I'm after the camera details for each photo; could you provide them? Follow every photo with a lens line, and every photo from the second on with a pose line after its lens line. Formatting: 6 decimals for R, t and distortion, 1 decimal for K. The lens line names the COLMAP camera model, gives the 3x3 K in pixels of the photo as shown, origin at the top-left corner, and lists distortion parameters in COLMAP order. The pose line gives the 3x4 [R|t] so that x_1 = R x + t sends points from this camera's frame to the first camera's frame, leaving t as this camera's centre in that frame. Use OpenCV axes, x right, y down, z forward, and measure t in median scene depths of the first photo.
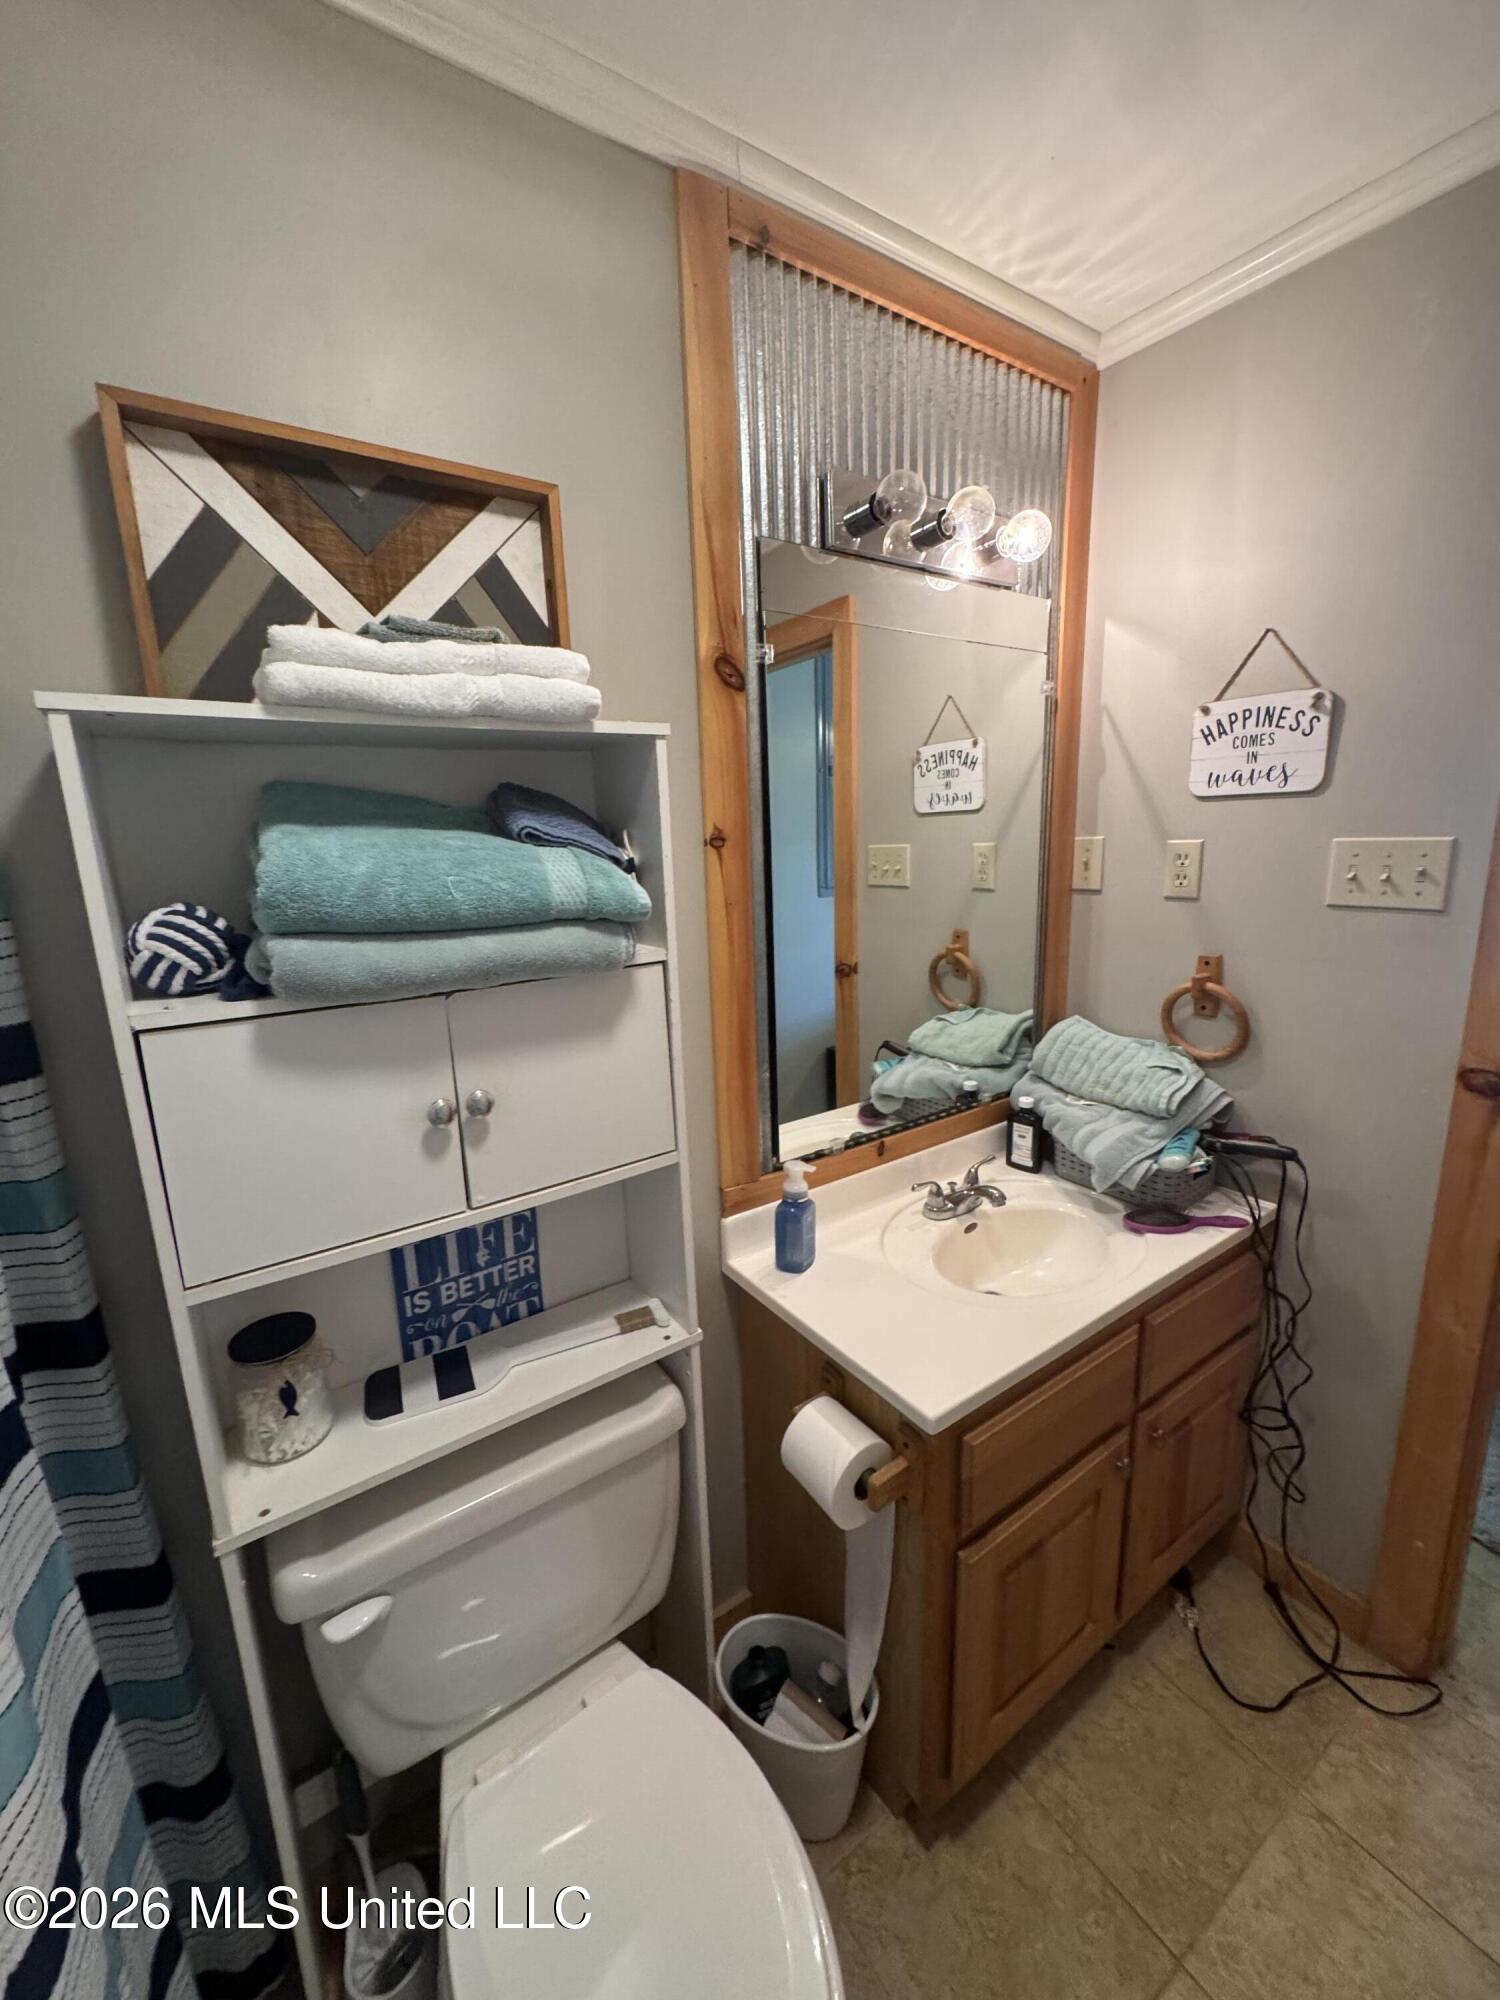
lens RADIAL K [[796.9, 0, 747.2], [0, 796.9, 997.9], [0, 0, 1]] dist [-0.001798, -0.000038]
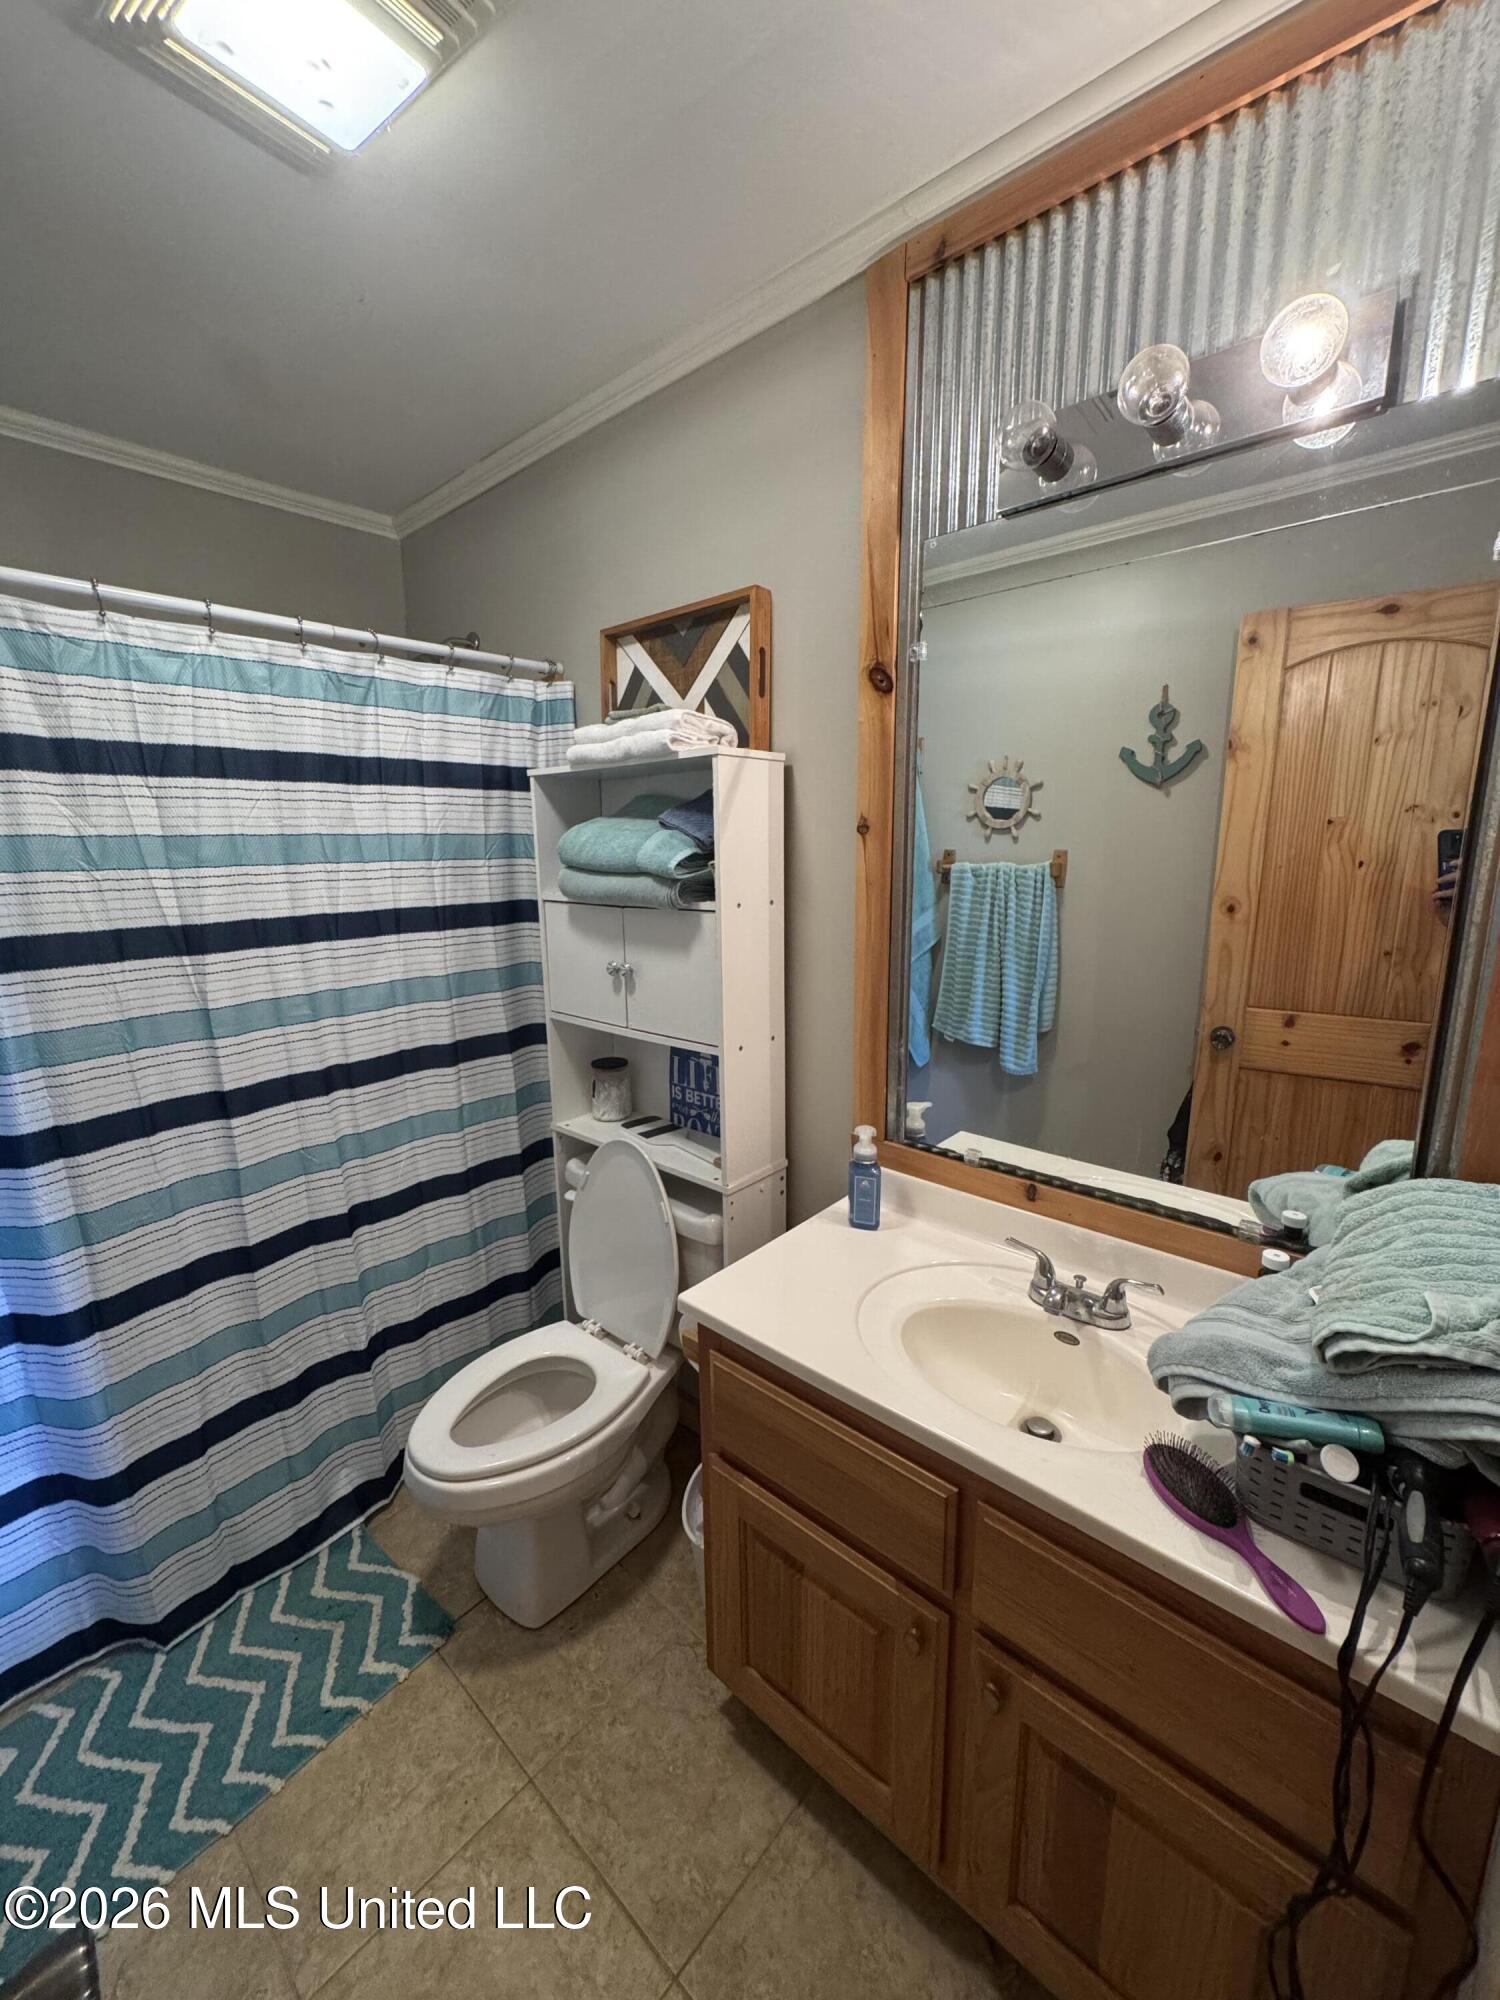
lens RADIAL K [[796.9, 0, 747.2], [0, 796.9, 997.9], [0, 0, 1]] dist [-0.001798, -0.000038]
pose [[0.241217, 0.214592, -0.946448, 1.234469], [-0.191888, 0.966539, 0.170242, -0.142490], [0.951312, 0.140547, 0.274323, 0.644293]]
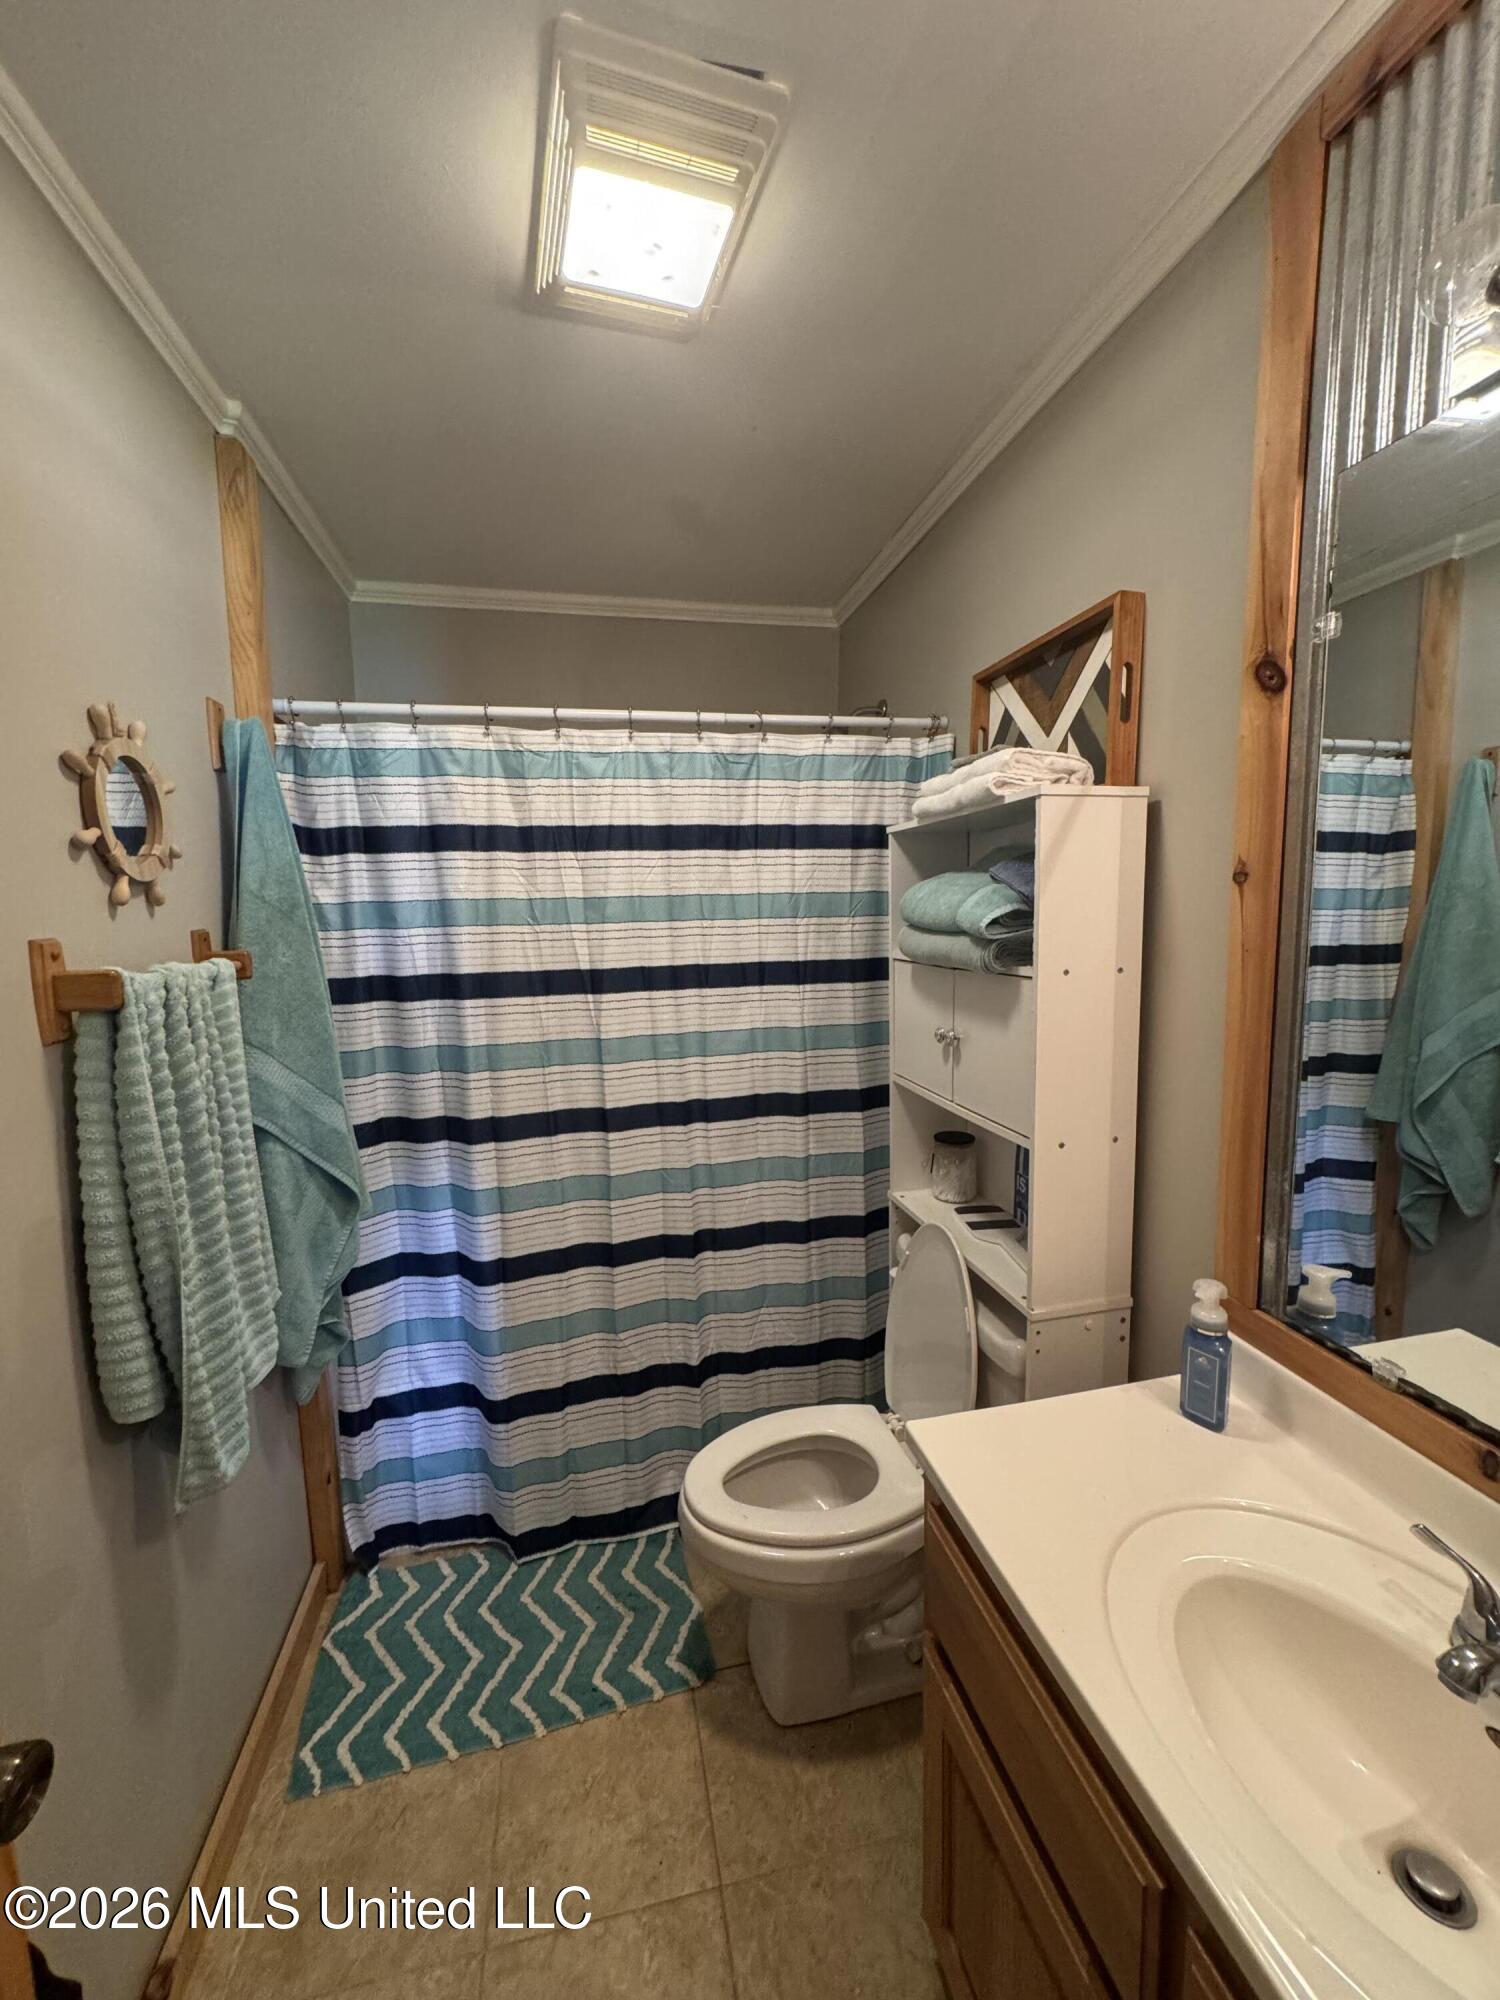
lens RADIAL K [[796.9, 0, 747.2], [0, 796.9, 997.9], [0, 0, 1]] dist [-0.001798, -0.000038]
pose [[-0.372535, 0.142261, -0.917049, 1.114889], [-0.155599, 0.964616, 0.212850, -0.196349], [0.914881, 0.221986, -0.337218, 0.961917]]
